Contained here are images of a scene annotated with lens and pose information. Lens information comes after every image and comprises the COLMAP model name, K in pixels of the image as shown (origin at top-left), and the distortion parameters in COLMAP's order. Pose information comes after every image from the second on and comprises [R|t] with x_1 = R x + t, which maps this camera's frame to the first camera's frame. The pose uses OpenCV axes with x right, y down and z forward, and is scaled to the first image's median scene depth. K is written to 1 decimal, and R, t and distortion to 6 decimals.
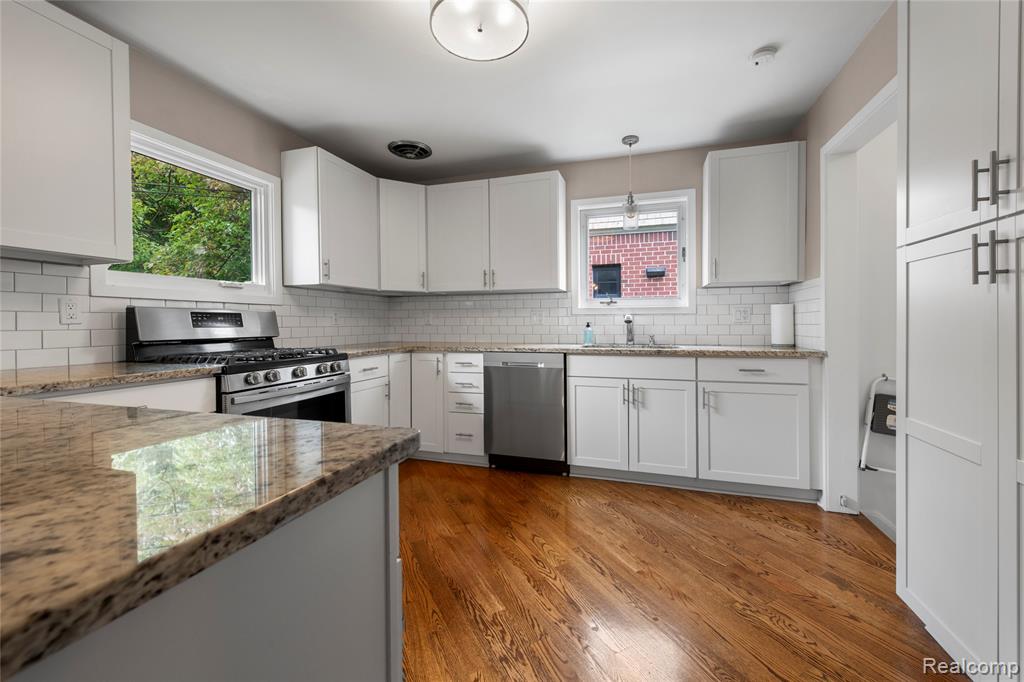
lens RADIAL K [[406.7, 0, 522.2], [0, 406.7, 324.0], [0, 0, 1]] dist [0.011377, -0.001670]
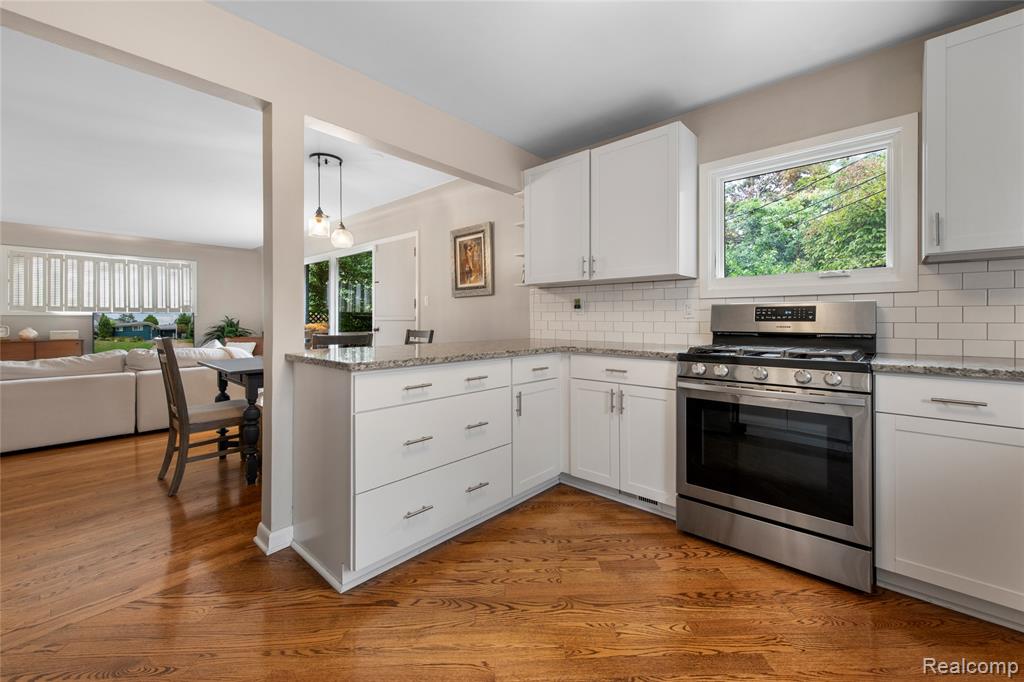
lens RADIAL K [[406.7, 0, 513.8], [0, 406.7, 321.6], [0, 0, 1]] dist [0.011377, -0.001670]
pose [[-0.421377, 0.003349, -0.906880, 0.350583], [-0.003375, 0.999980, 0.005261, 0.004642], [0.906879, 0.005278, -0.421357, 0.670283]]
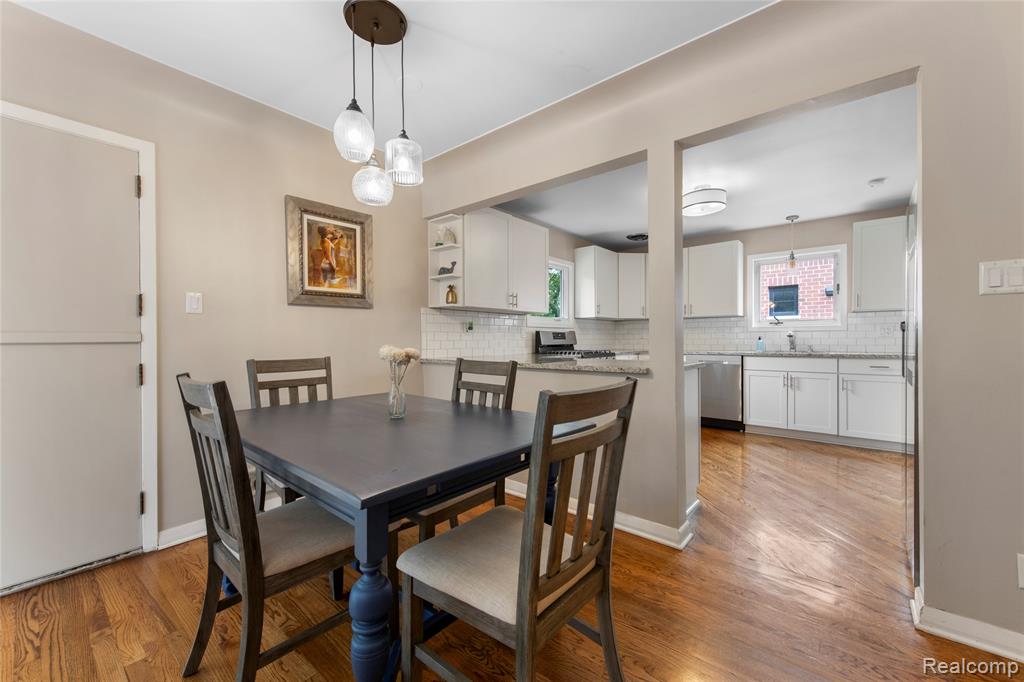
lens RADIAL K [[406.7, 0, 509.4], [0, 406.7, 343.9], [0, 0, 1]] dist [0.011377, -0.001670]
pose [[0.918067, 0.003782, -0.396407, -0.103733], [0.001086, 0.999927, 0.012055, 0.004201], [0.396423, -0.011498, 0.917996, -0.879696]]
